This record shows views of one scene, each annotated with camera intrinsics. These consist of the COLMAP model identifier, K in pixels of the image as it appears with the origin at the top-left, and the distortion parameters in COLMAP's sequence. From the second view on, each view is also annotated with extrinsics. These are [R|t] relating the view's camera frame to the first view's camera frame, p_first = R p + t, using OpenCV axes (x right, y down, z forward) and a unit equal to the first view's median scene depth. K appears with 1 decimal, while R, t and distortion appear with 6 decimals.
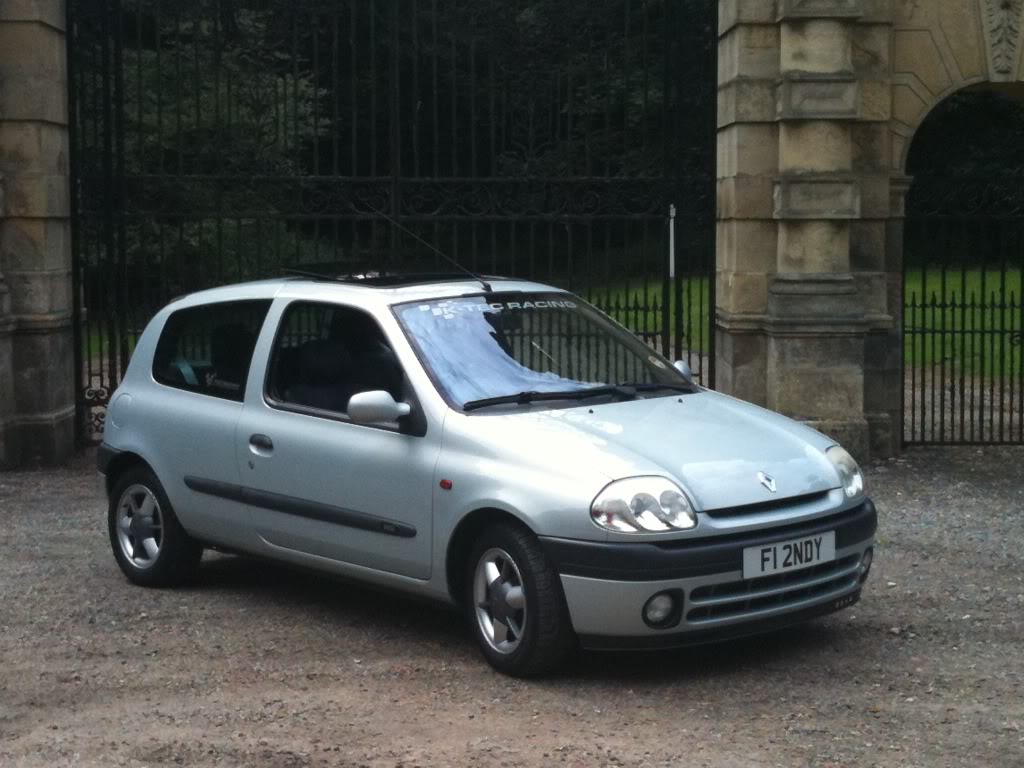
lens RADIAL K [[2033.0, 0, 530.6], [0, 2033.0, 365.0], [0, 0, 1]] dist [0.057075, 0.000000]
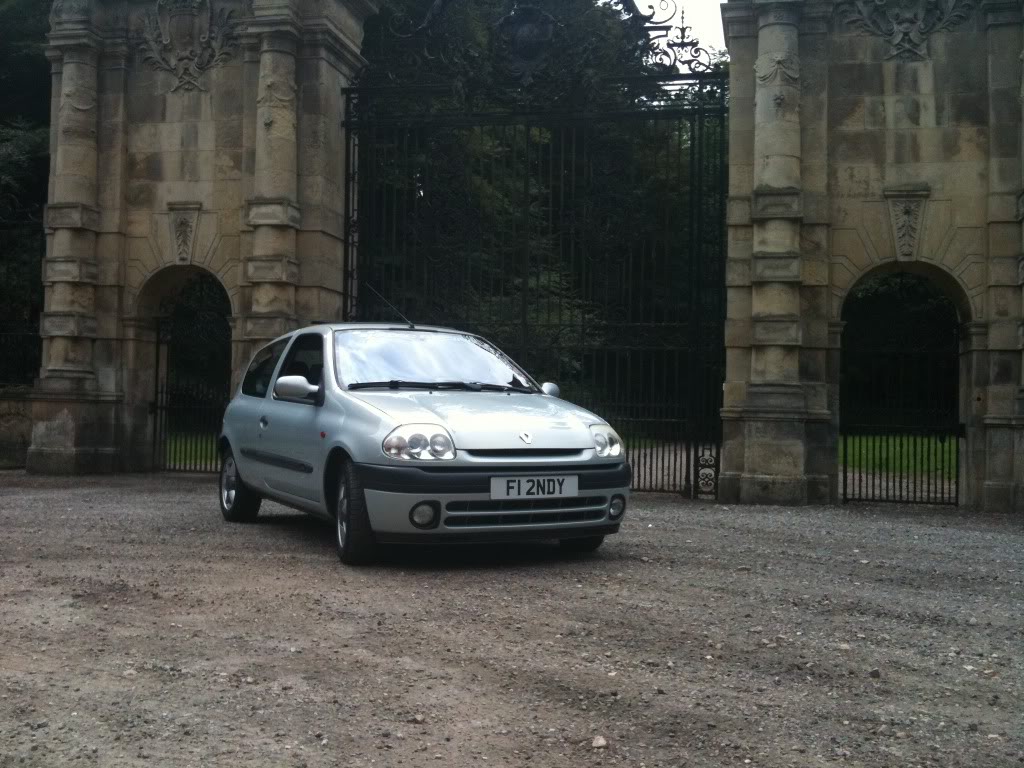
lens RADIAL K [[1129.2, 0, 501.4], [0, 1129.2, 357.6], [0, 0, 1]] dist [-0.009211, 0.000000]
pose [[0.965197, 0.009234, -0.261360, 0.166560], [-0.043656, 0.991043, -0.126208, 0.055883], [0.257854, 0.133225, 0.956955, 0.124367]]
